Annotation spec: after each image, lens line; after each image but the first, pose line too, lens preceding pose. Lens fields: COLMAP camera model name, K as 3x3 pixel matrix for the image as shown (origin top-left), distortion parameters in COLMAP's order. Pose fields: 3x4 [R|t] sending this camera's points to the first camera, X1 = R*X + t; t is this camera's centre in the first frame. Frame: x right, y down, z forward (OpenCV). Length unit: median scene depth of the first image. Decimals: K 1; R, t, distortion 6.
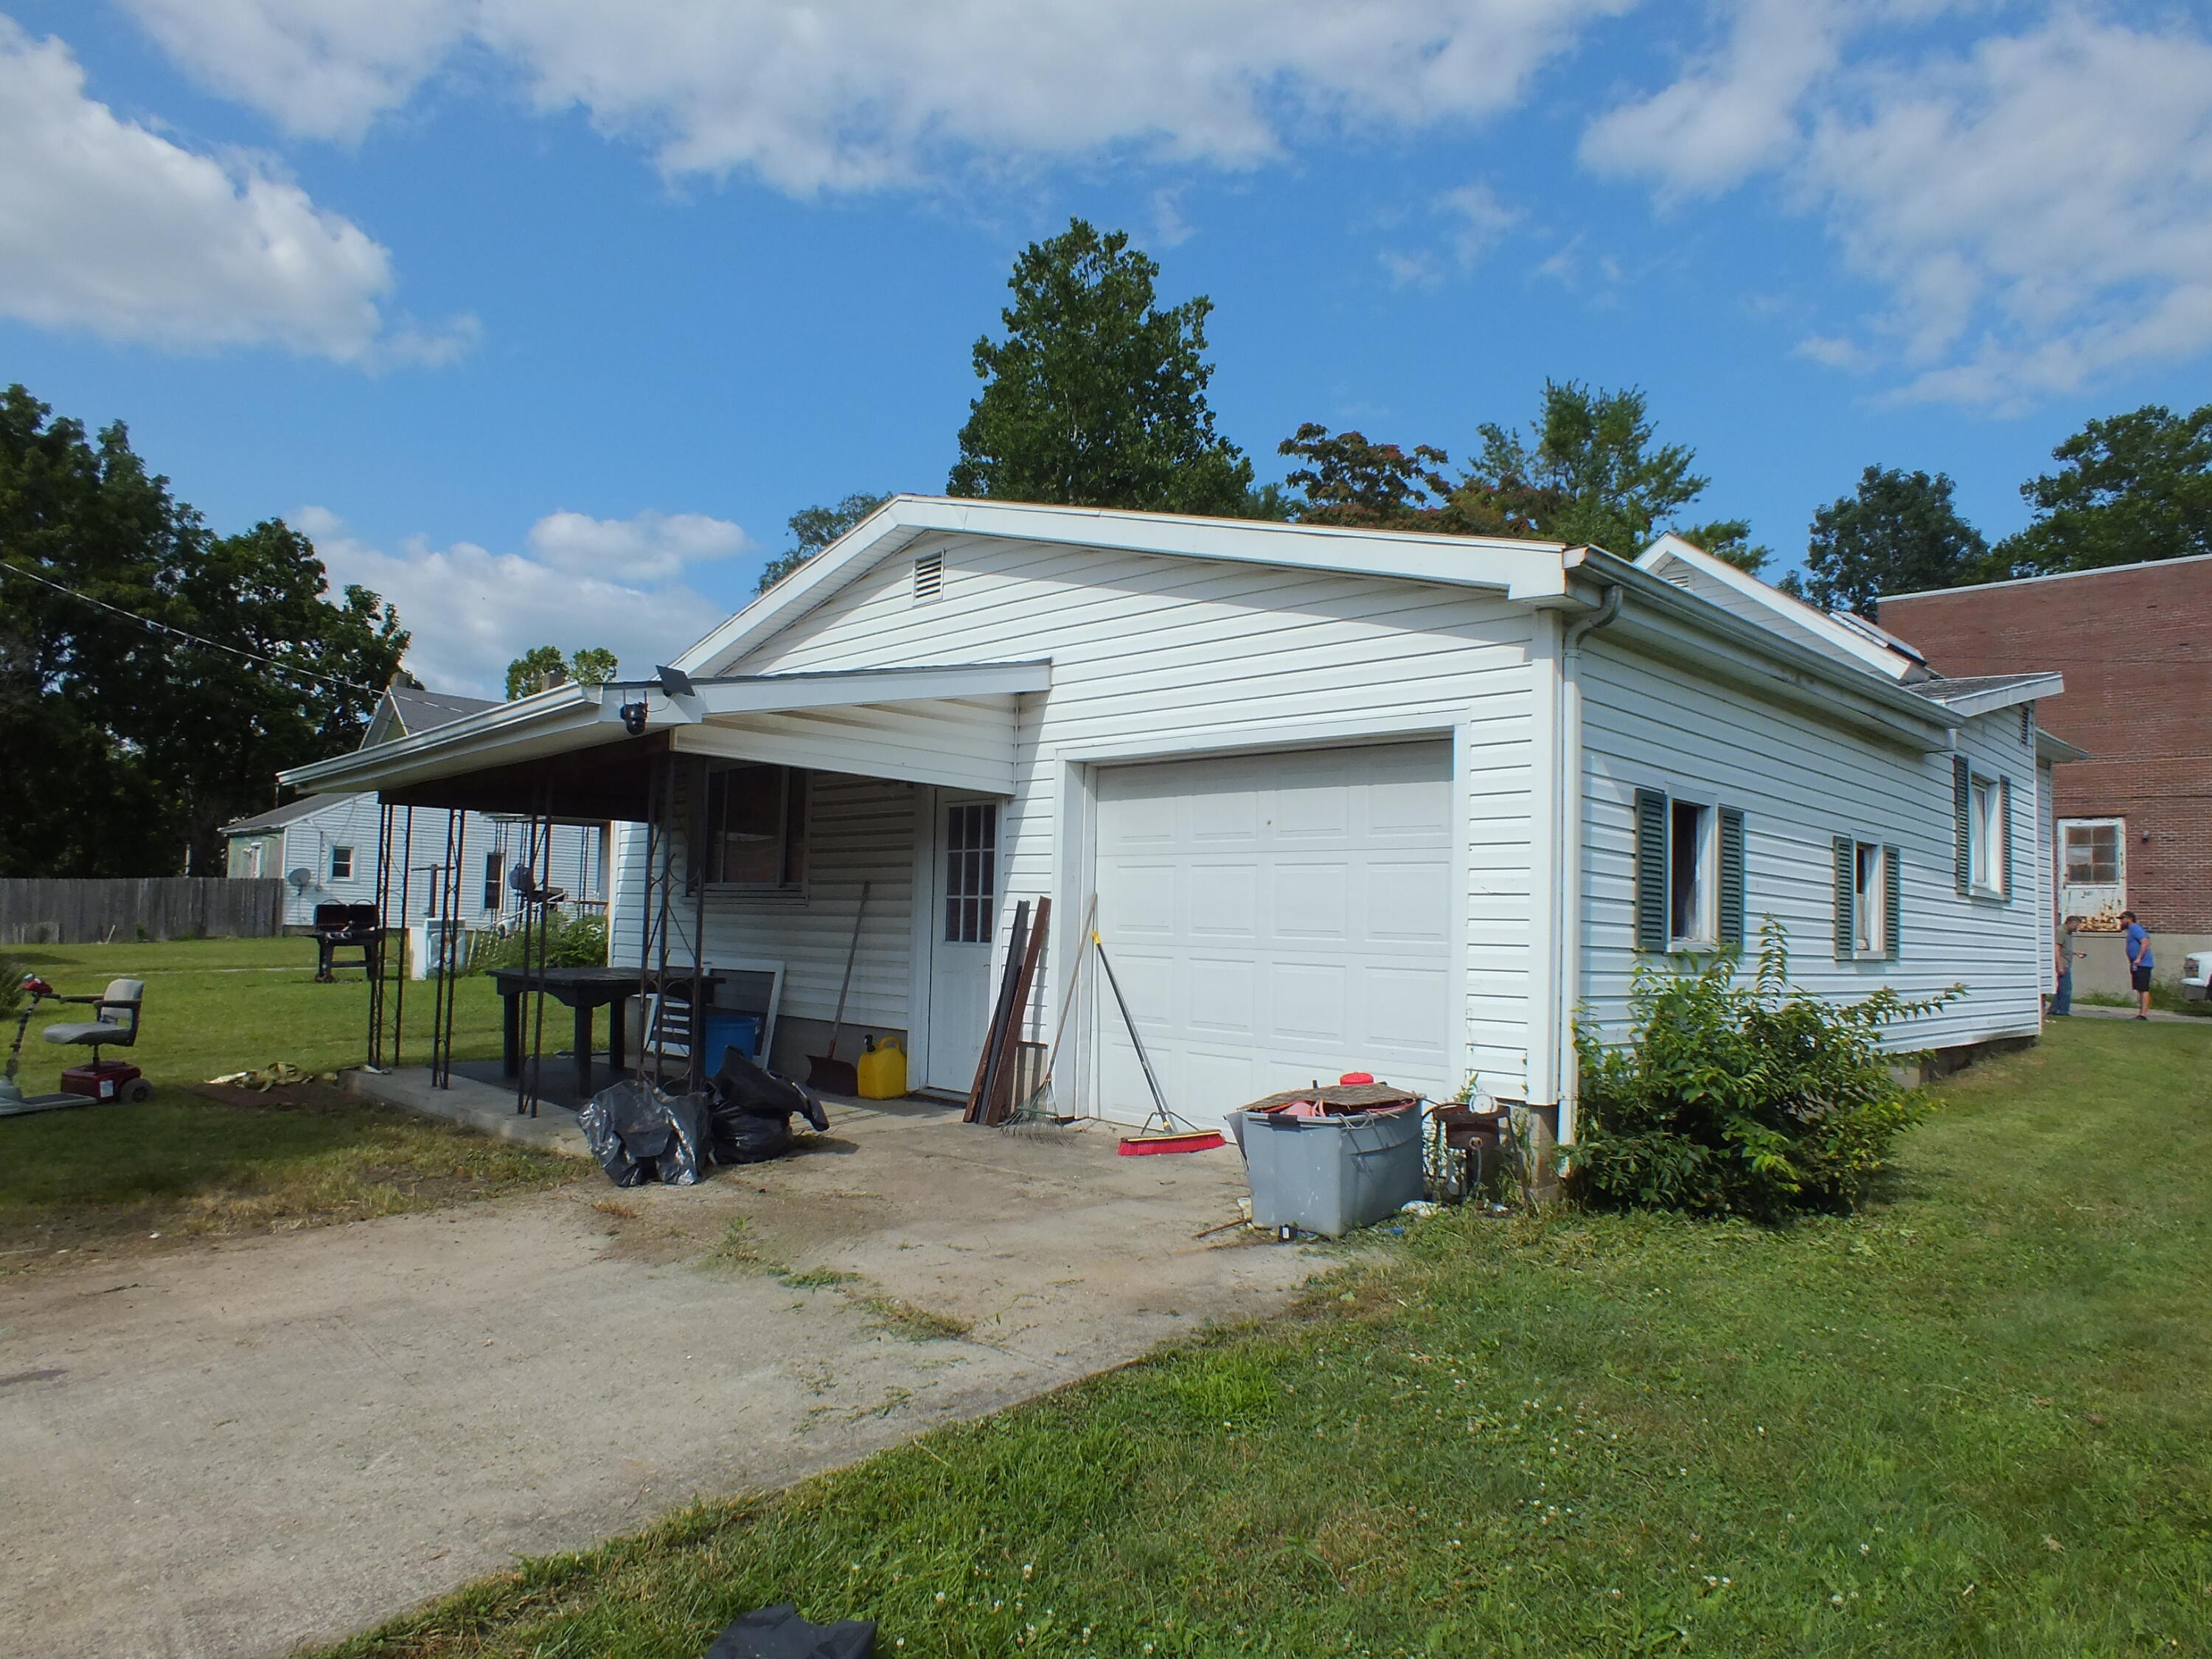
lens RADIAL K [[1399.1, 0, 1106.0], [0, 1399.1, 829.5], [0, 0, 1]] dist [-0.063992, 0.000730]
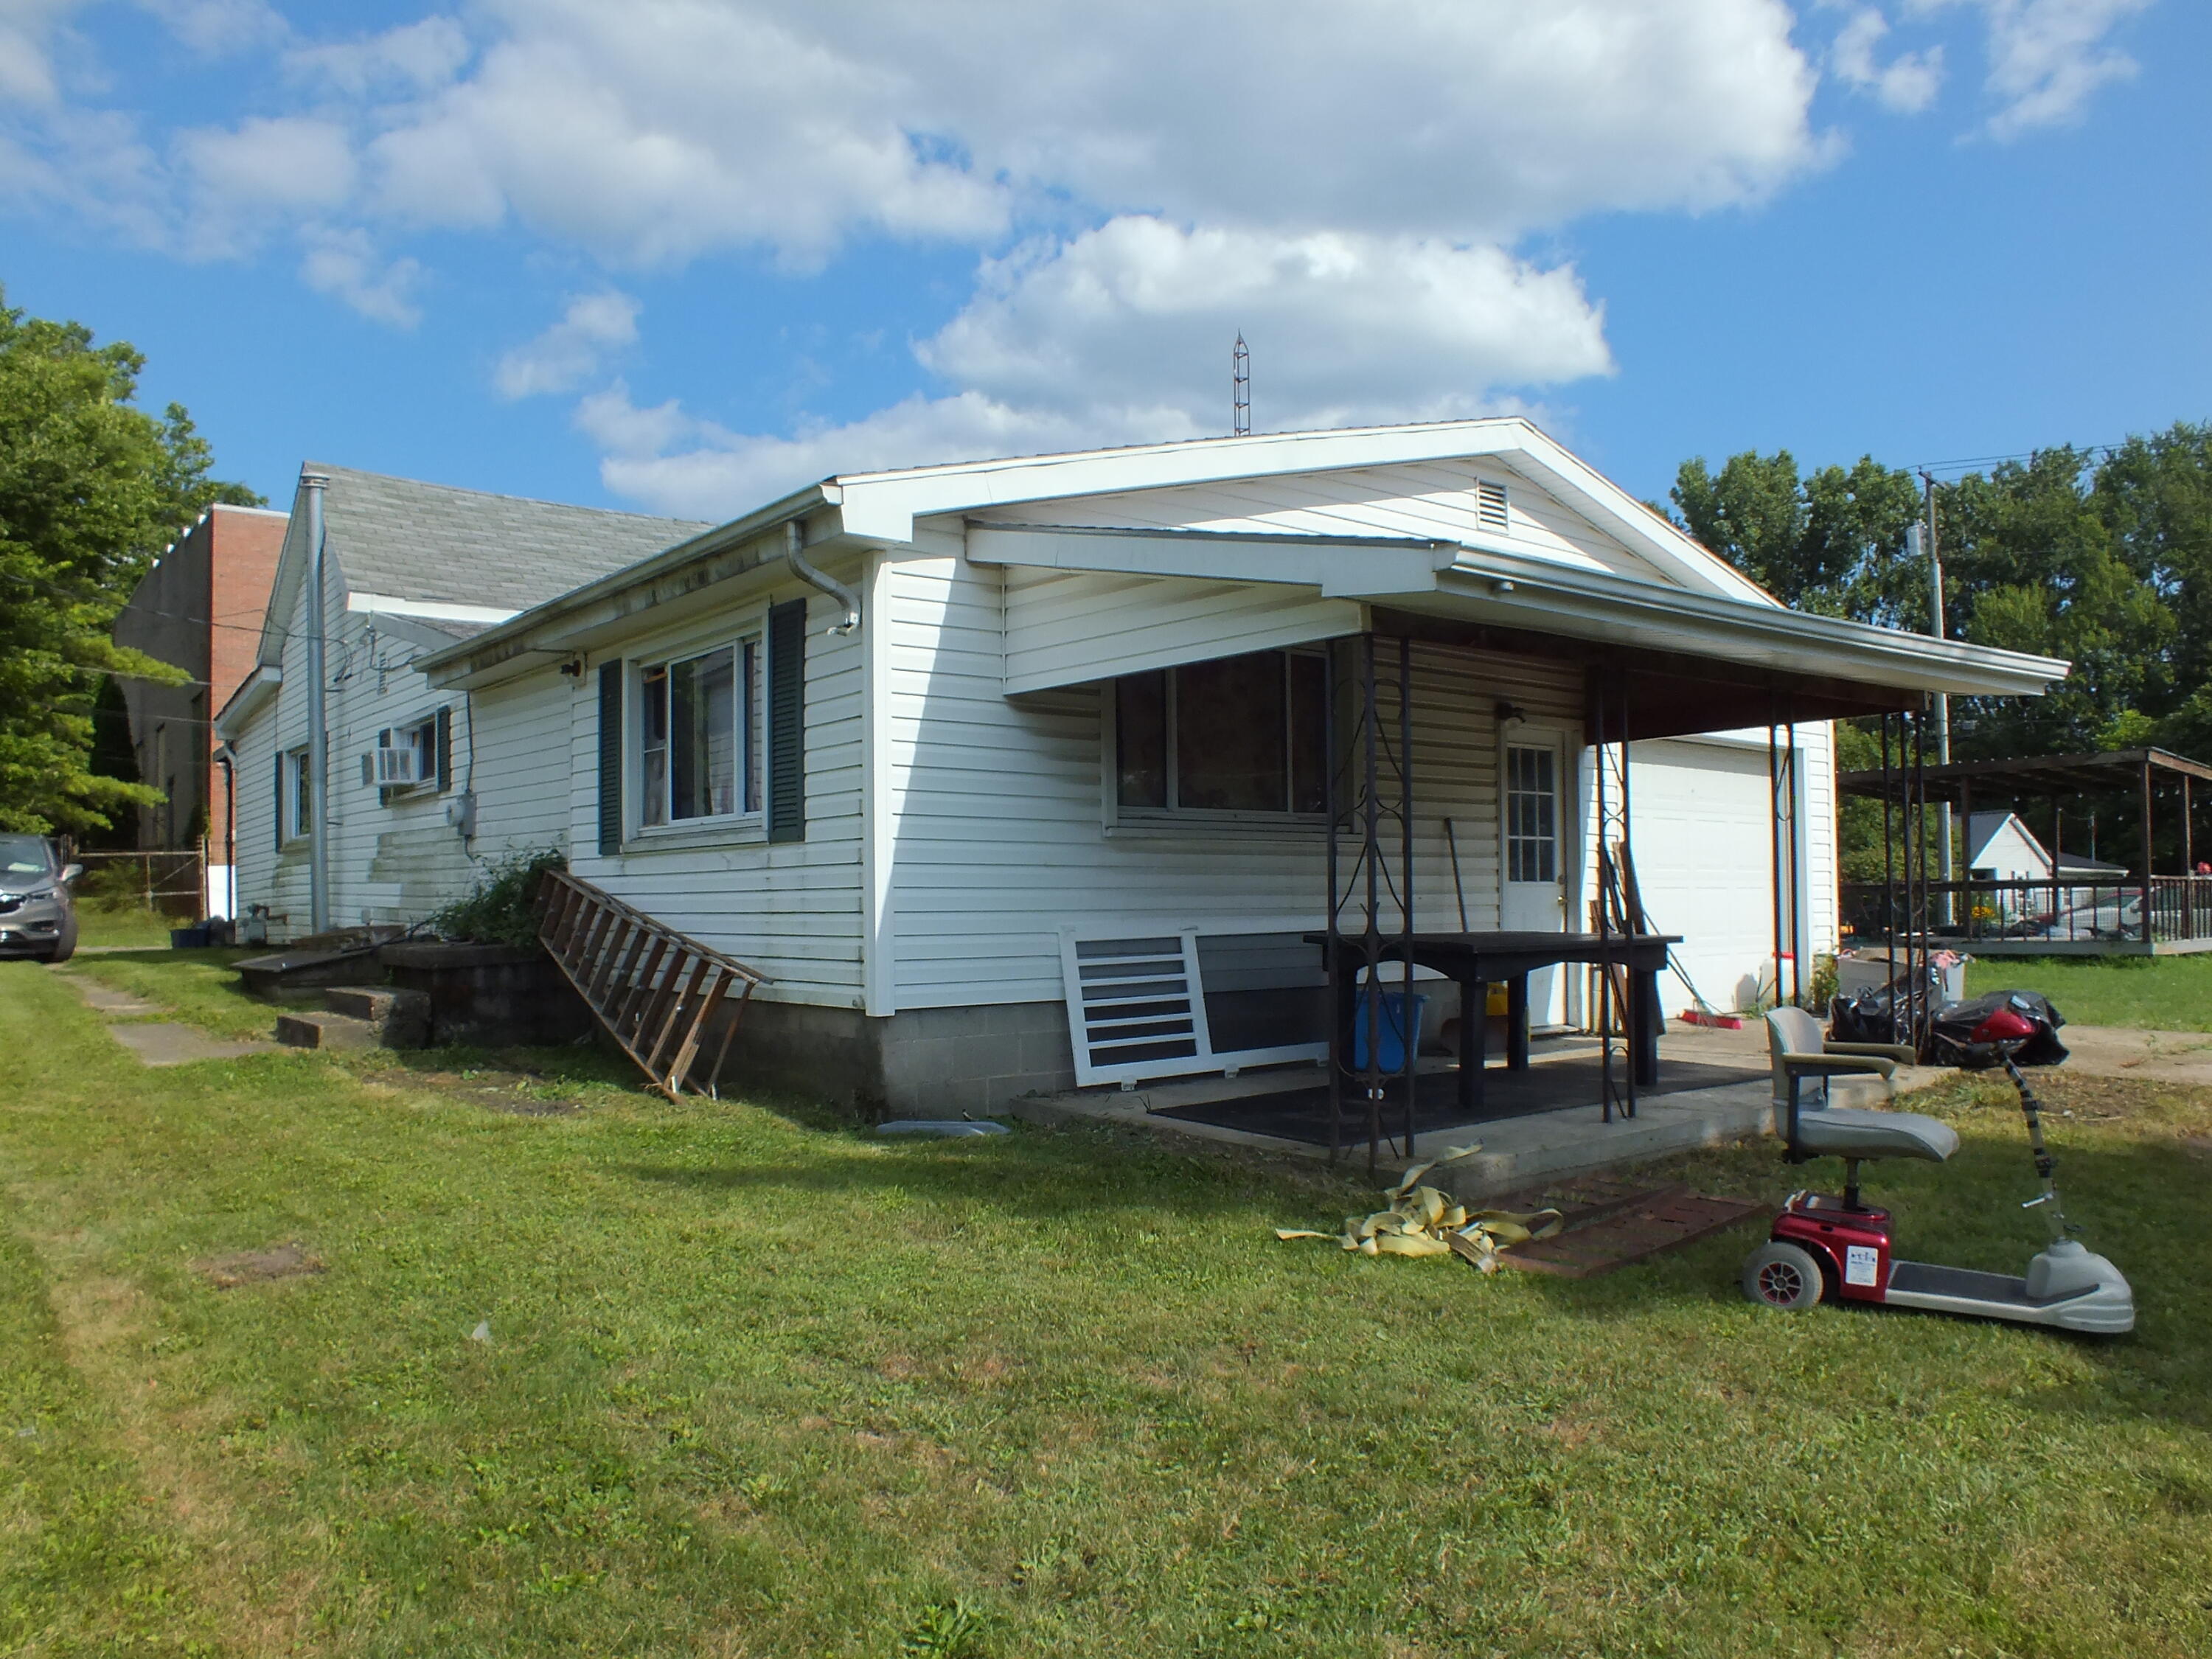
lens RADIAL K [[1547.7, 0, 1112.9], [0, 1547.7, 866.2], [0, 0, 1]] dist [-0.109383, 0.063998]
pose [[0.119455, -0.001506, 0.992839, -1.231942], [-0.055228, 0.998440, 0.008159, 0.075115], [-0.991302, -0.055807, 0.119185, 1.144822]]
